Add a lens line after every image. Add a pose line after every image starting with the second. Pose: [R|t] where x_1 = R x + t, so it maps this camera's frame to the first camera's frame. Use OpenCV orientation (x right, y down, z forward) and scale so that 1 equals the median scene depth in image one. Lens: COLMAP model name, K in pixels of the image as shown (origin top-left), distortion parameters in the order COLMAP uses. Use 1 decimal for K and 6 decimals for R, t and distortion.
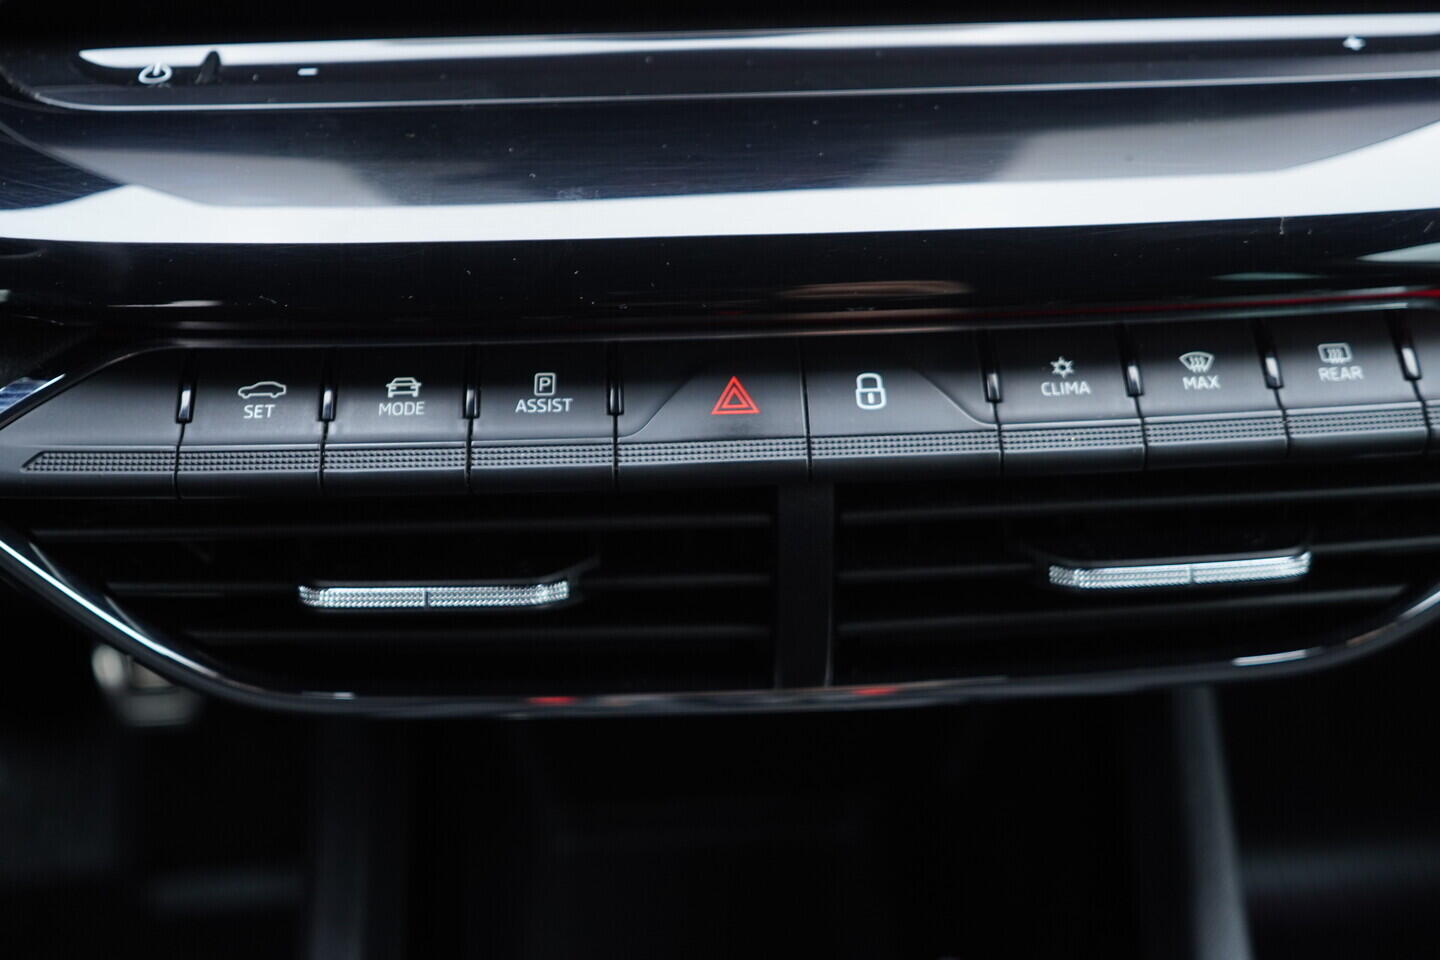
lens RADIAL K [[1451.3, 0, 722.2], [0, 1451.3, 482.1], [0, 0, 1]] dist [-0.005115, 0.000000]
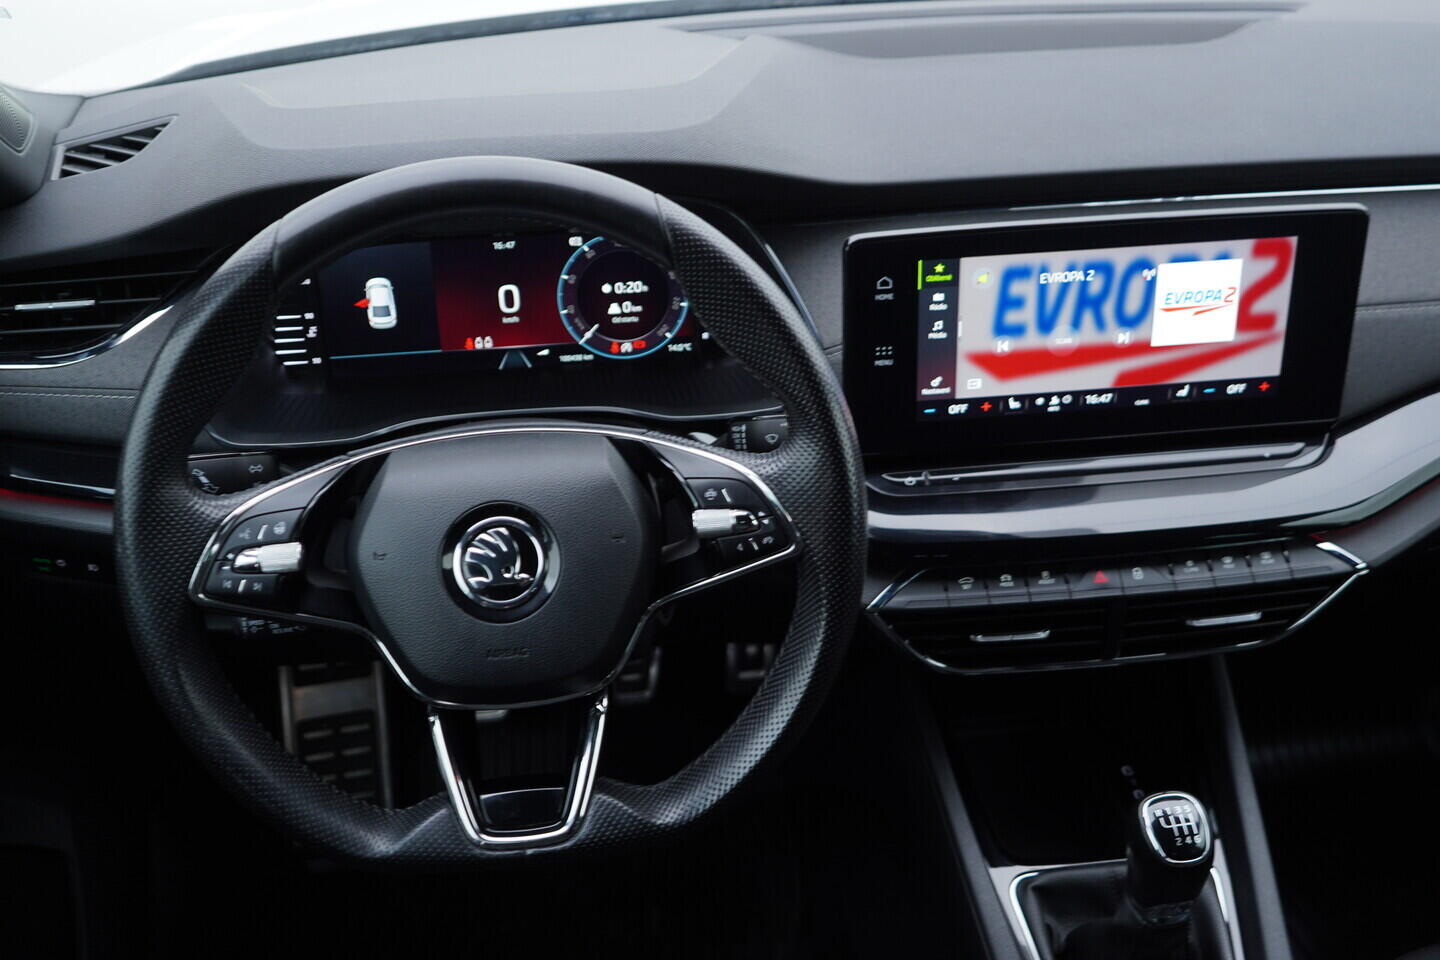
lens RADIAL K [[1451.3, 0, 719.1], [0, 1451.3, 488.3], [0, 0, 1]] dist [-0.005115, 0.000000]
pose [[0.997751, -0.039845, 0.053904, -1.065351], [0.039565, 0.999197, 0.006245, -0.323005], [-0.054110, -0.004098, 0.998527, -2.397003]]
